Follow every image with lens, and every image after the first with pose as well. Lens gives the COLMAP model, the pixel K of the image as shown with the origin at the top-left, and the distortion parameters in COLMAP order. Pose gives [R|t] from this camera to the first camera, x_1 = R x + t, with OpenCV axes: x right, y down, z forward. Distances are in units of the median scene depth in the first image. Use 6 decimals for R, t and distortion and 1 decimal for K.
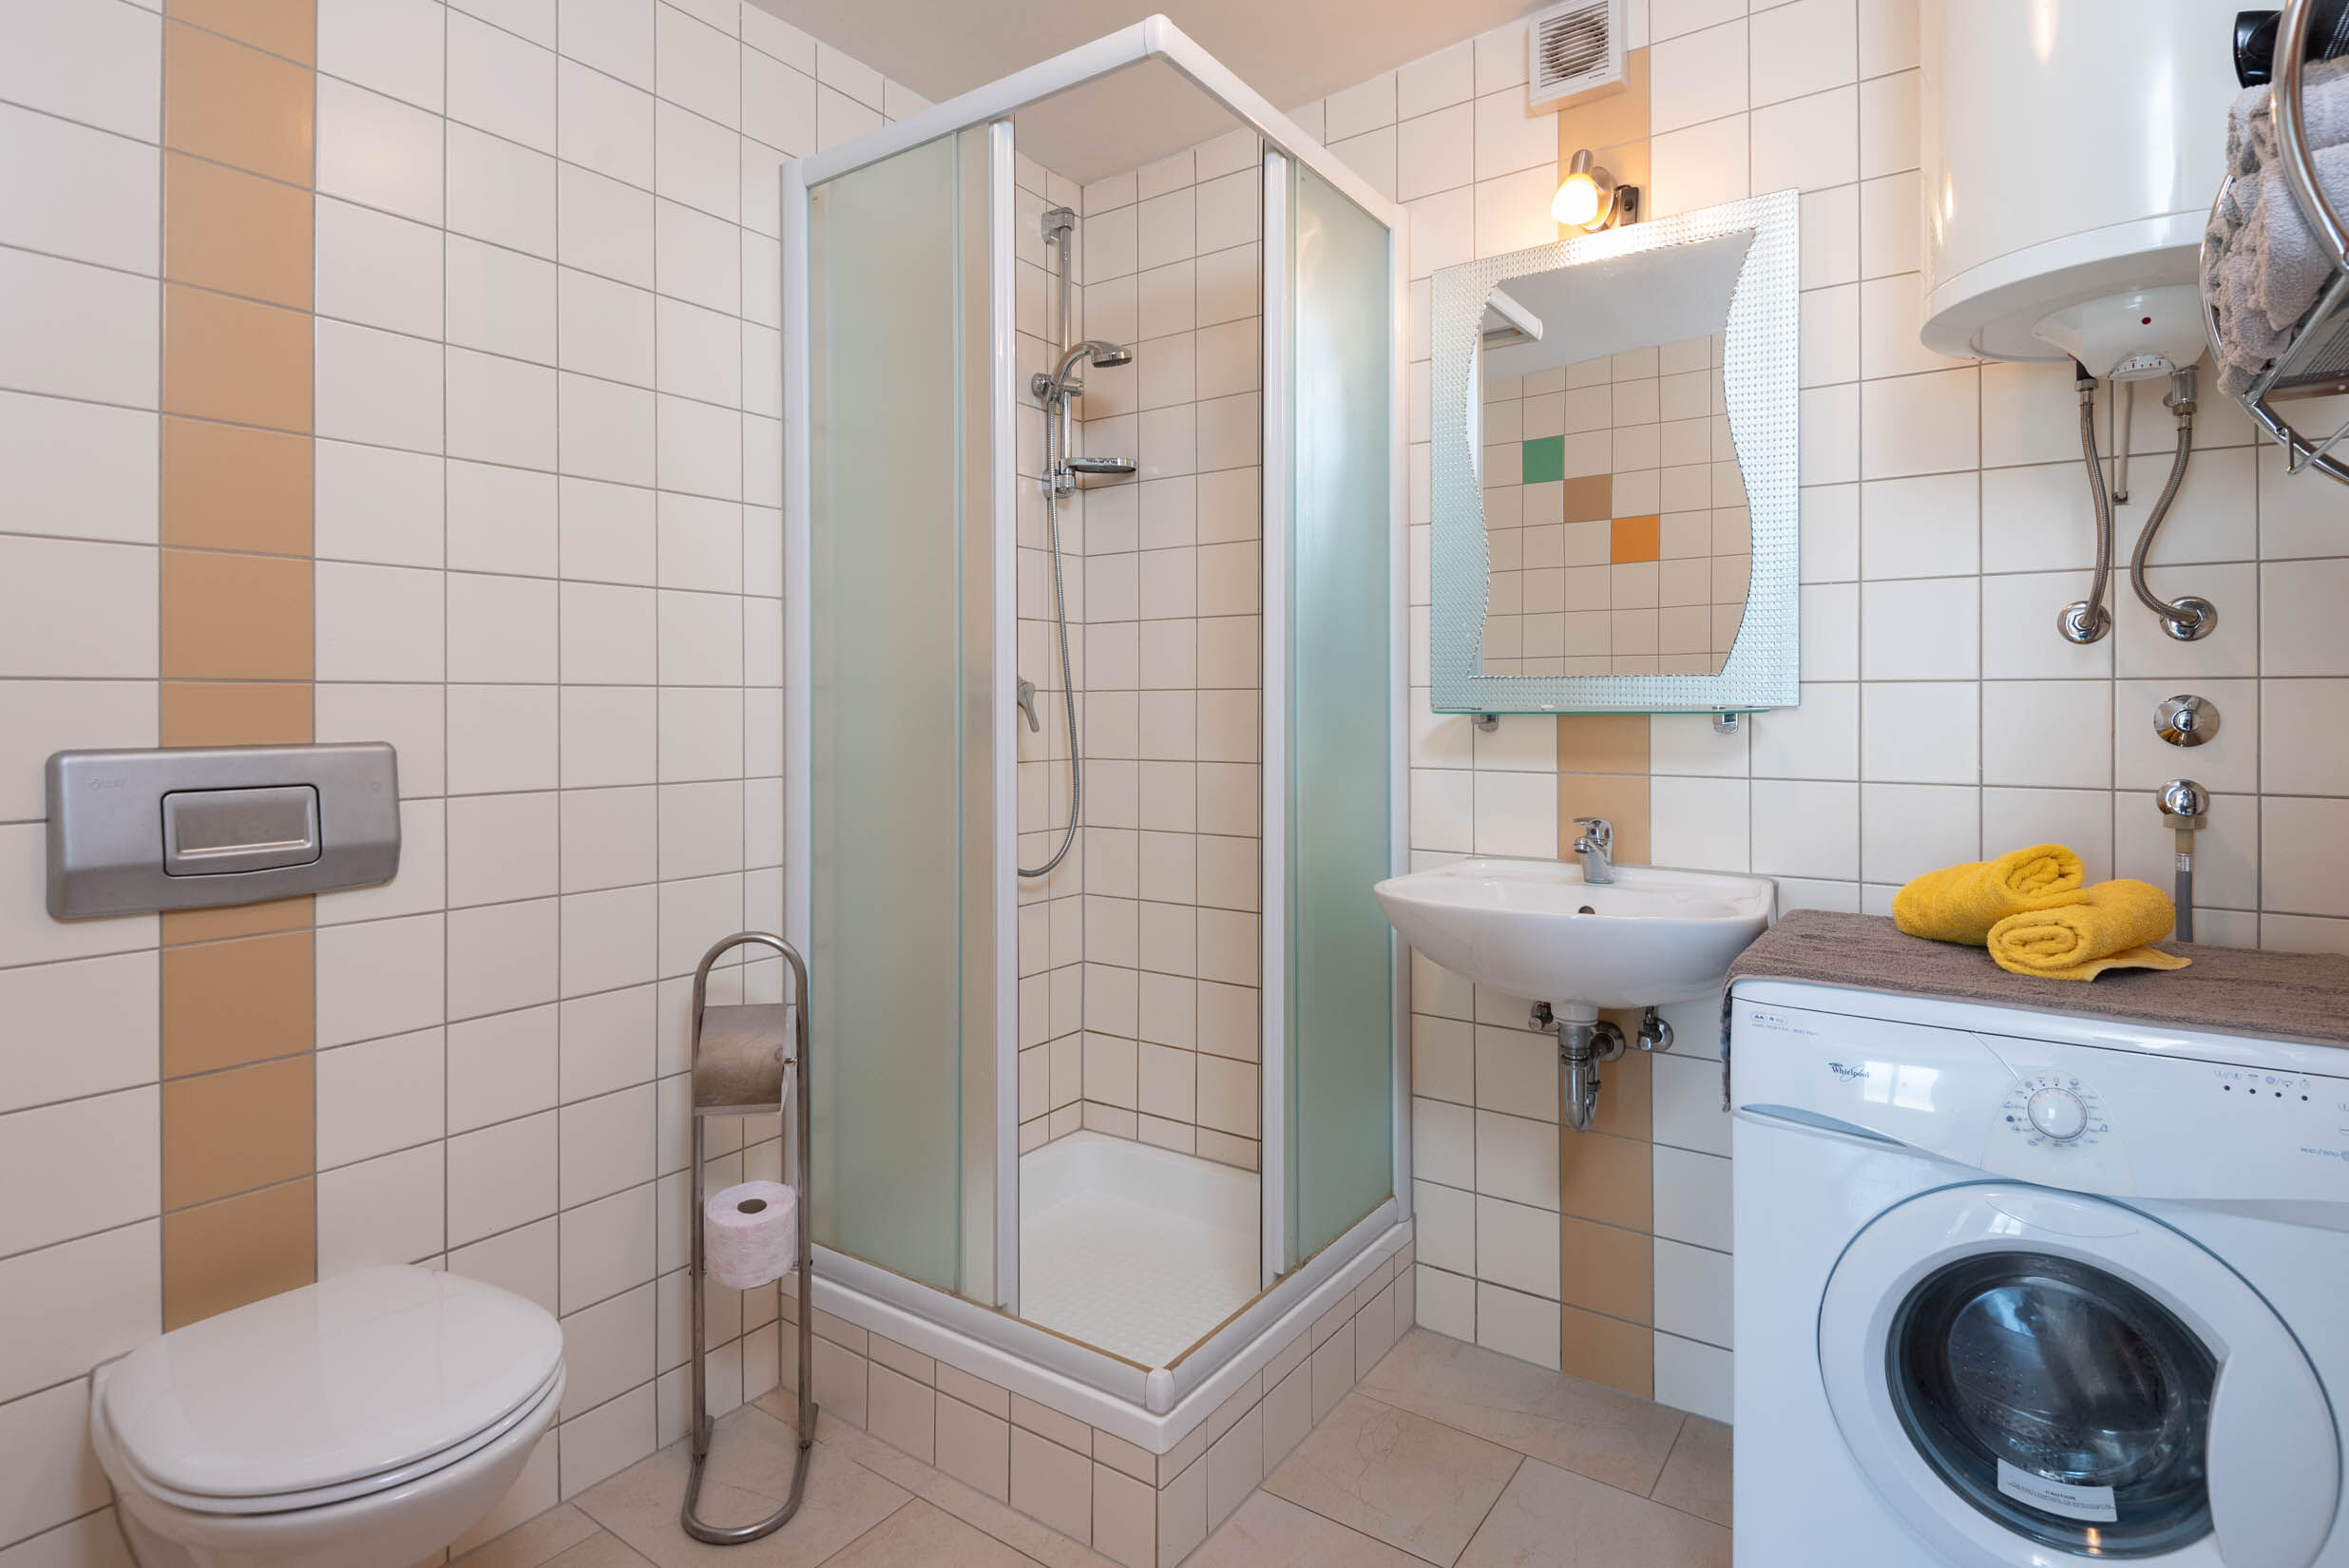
lens RADIAL K [[1212.0, 0, 1175.3], [0, 1212.0, 697.9], [0, 0, 1]] dist [0.001106, 0.000114]
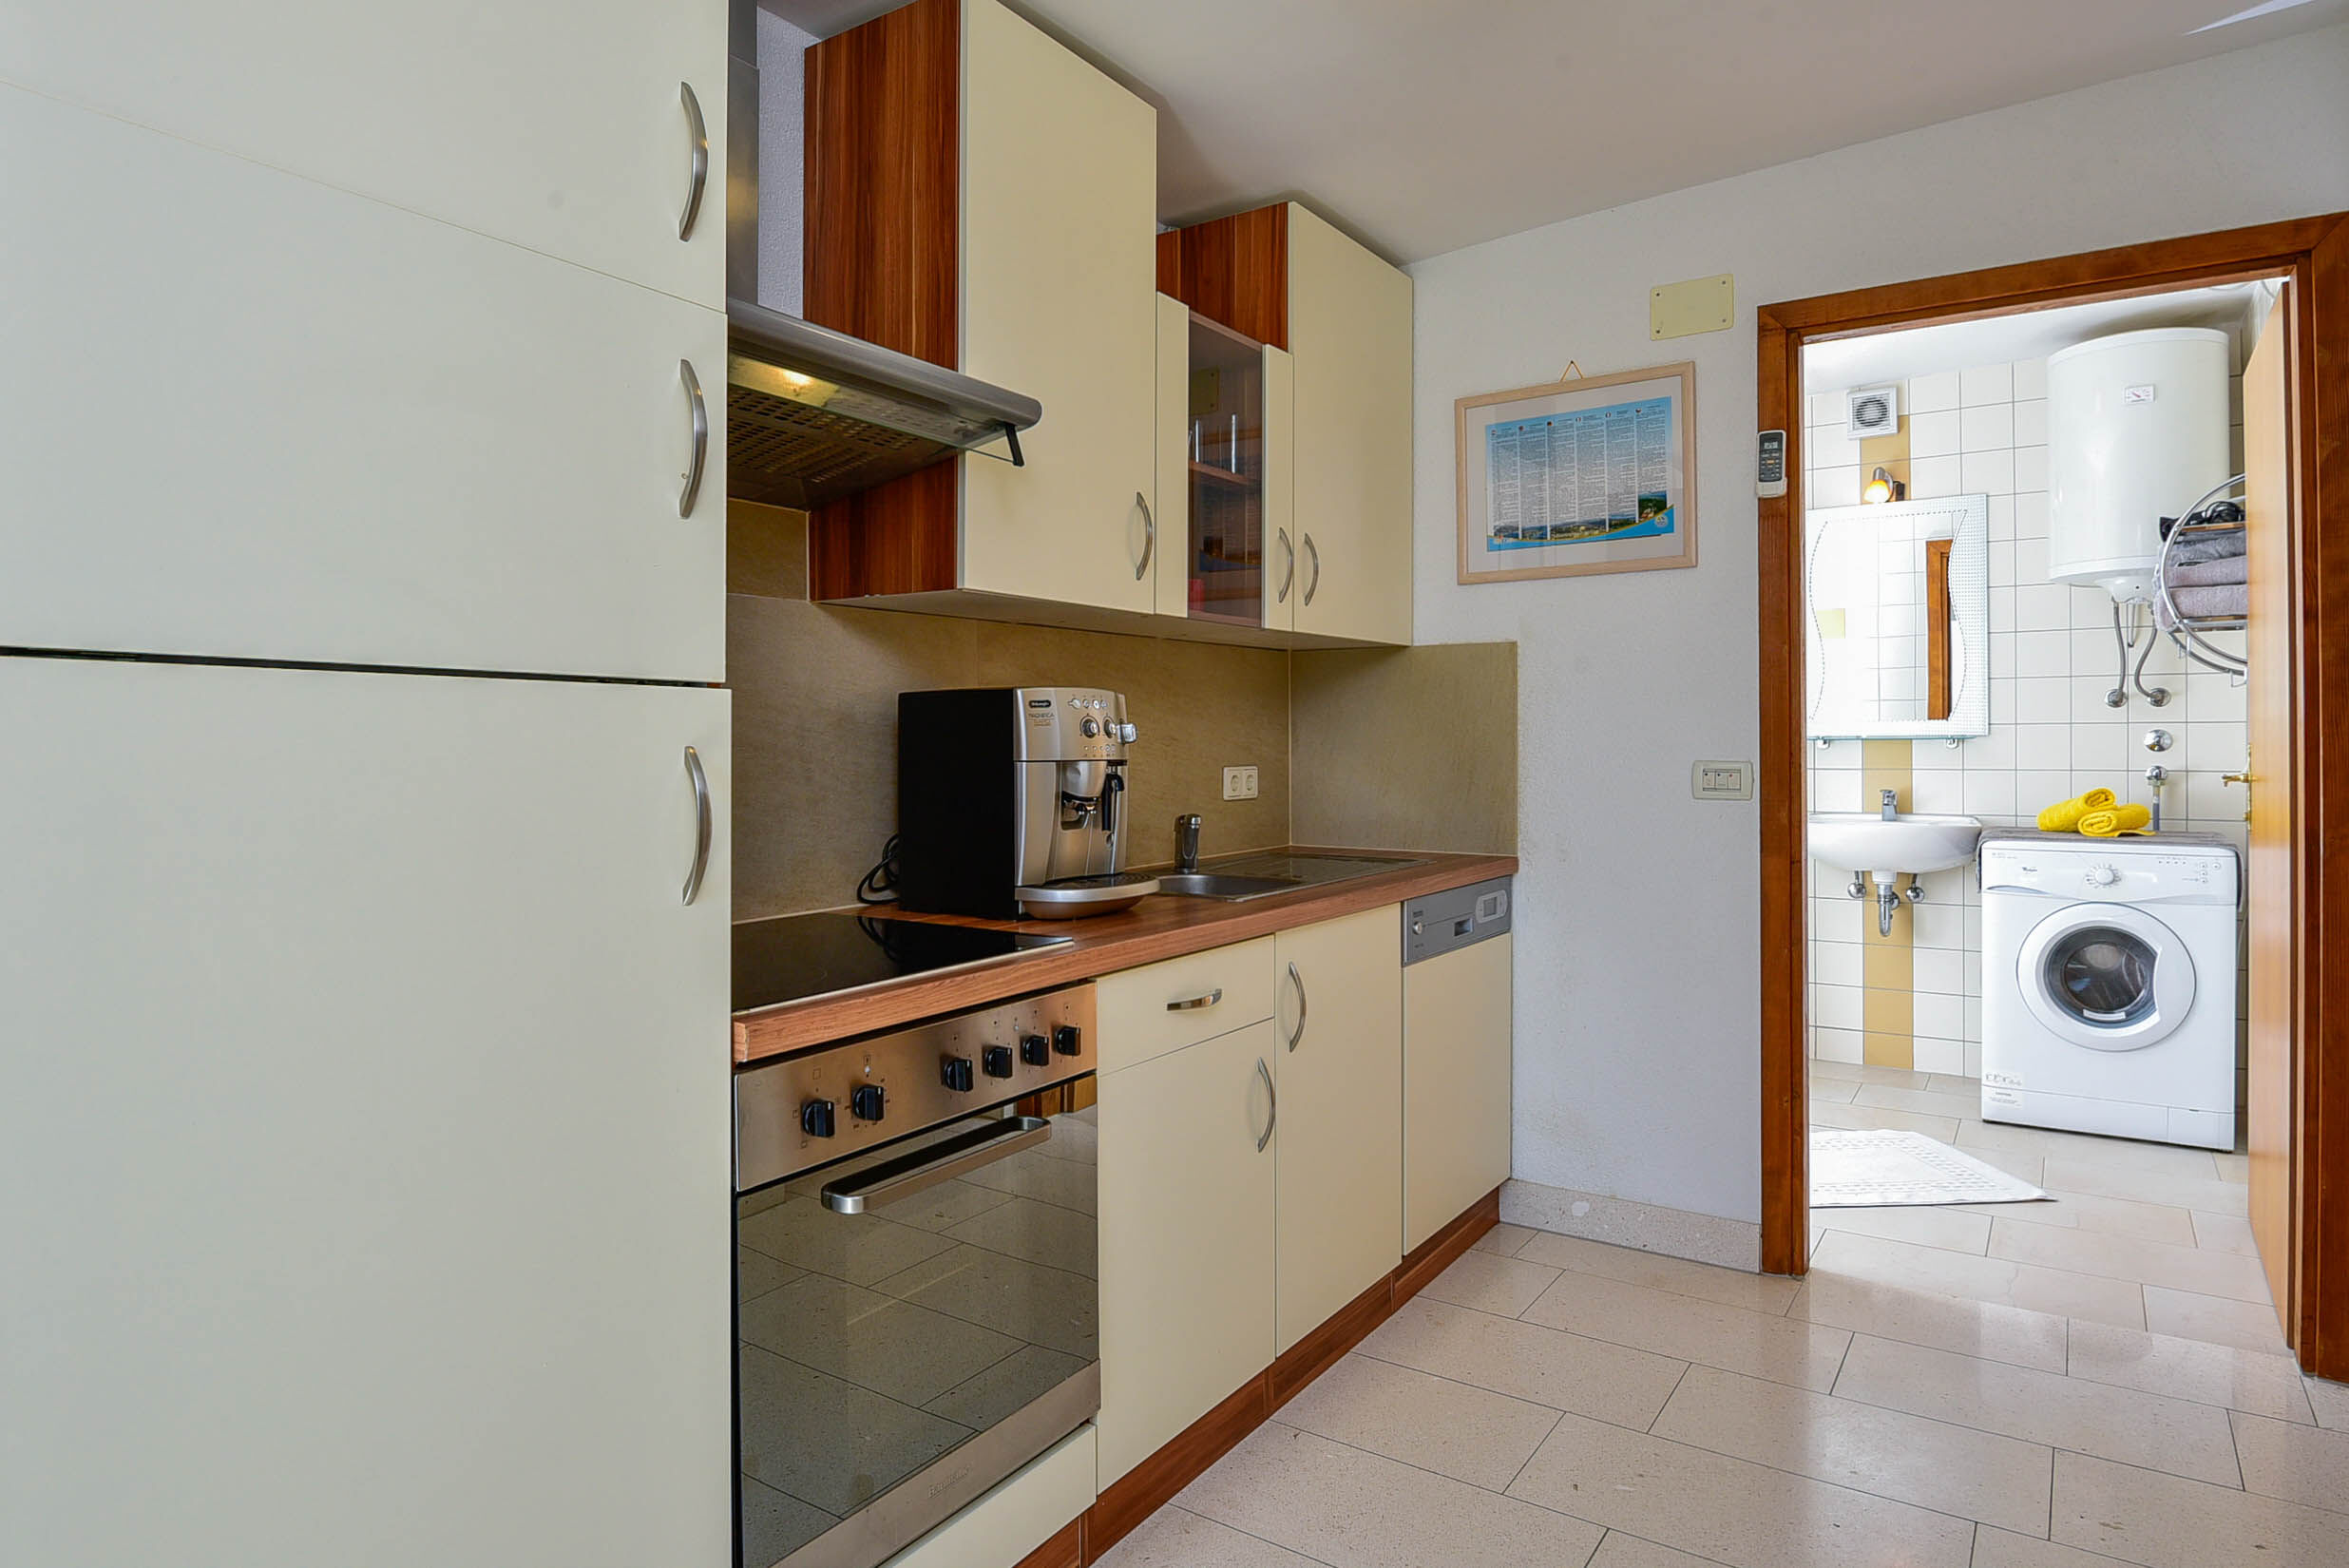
lens RADIAL K [[1366.6, 0, 1174.5], [0, 1366.6, 724.6], [0, 0, 1]] dist [-0.000920, -0.000255]
pose [[0.999507, 0.000160, 0.031385, -1.160703], [0.000060, 0.999976, -0.006982, 0.006825], [-0.031385, 0.006981, 0.999483, -1.596507]]
